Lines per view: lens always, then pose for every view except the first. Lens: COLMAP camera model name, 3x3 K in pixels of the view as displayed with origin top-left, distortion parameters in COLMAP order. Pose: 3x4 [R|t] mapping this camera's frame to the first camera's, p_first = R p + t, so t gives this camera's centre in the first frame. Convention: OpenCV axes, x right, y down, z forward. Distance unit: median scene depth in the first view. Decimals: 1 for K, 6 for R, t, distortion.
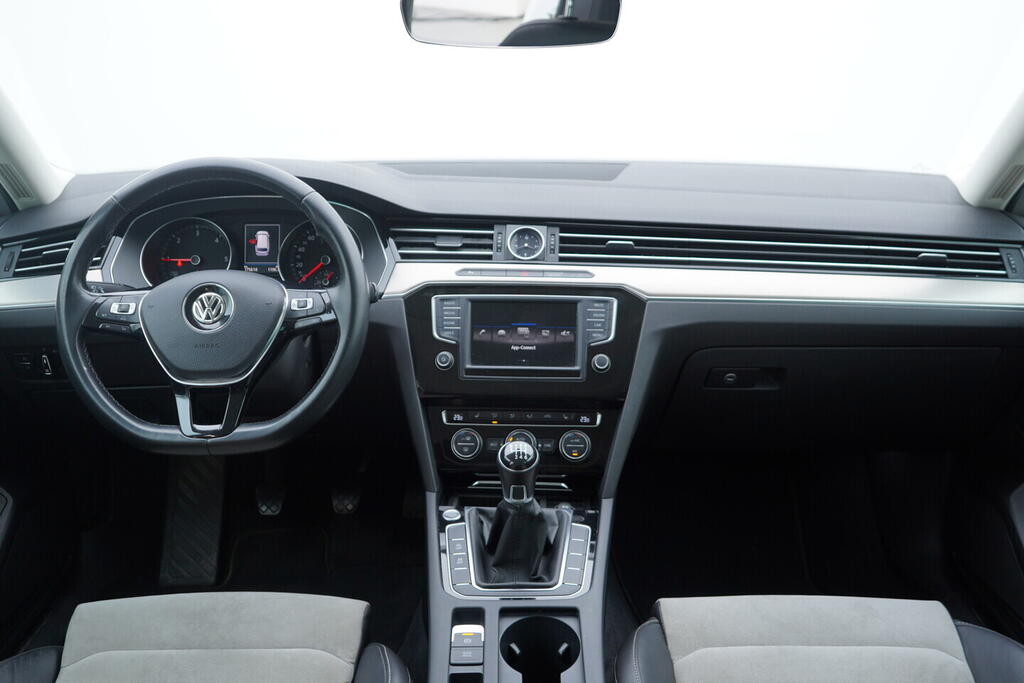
lens RADIAL K [[1065.3, 0, 512.0], [0, 1065.3, 341.5], [0, 0, 1]] dist [-0.002693, 0.012690]
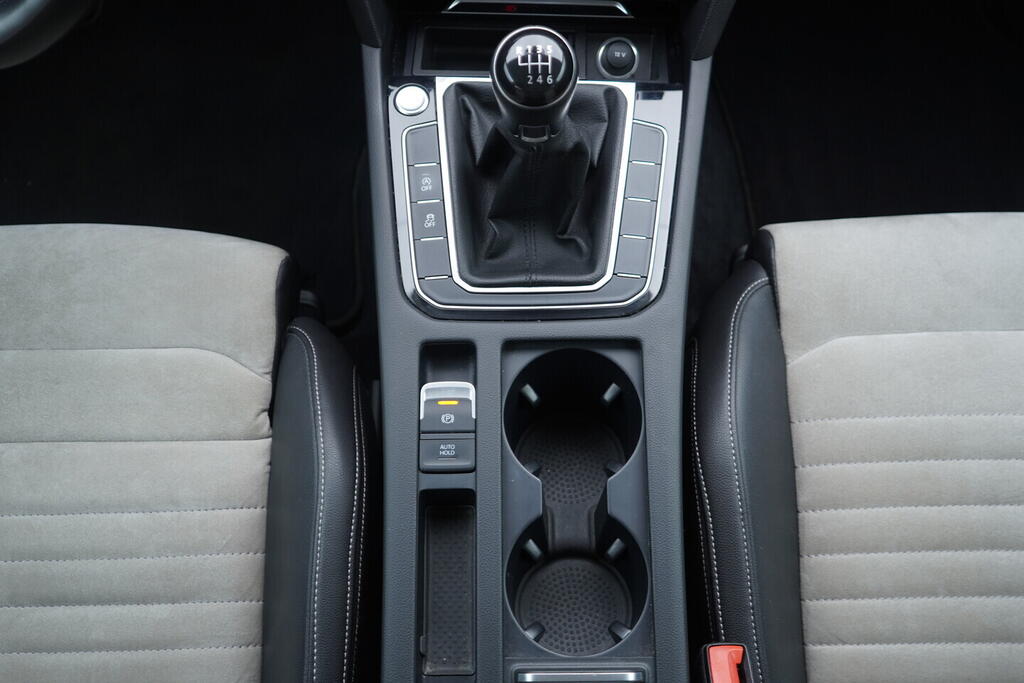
lens RADIAL K [[1065.3, 0, 512.0], [0, 1065.3, 341.5], [0, 0, 1]] dist [-0.002693, 0.012690]
pose [[0.999793, -0.006914, -0.019132, 0.003893], [0.018522, 0.698268, 0.715596, -0.137487], [0.008411, -0.715803, 0.698252, 0.528031]]
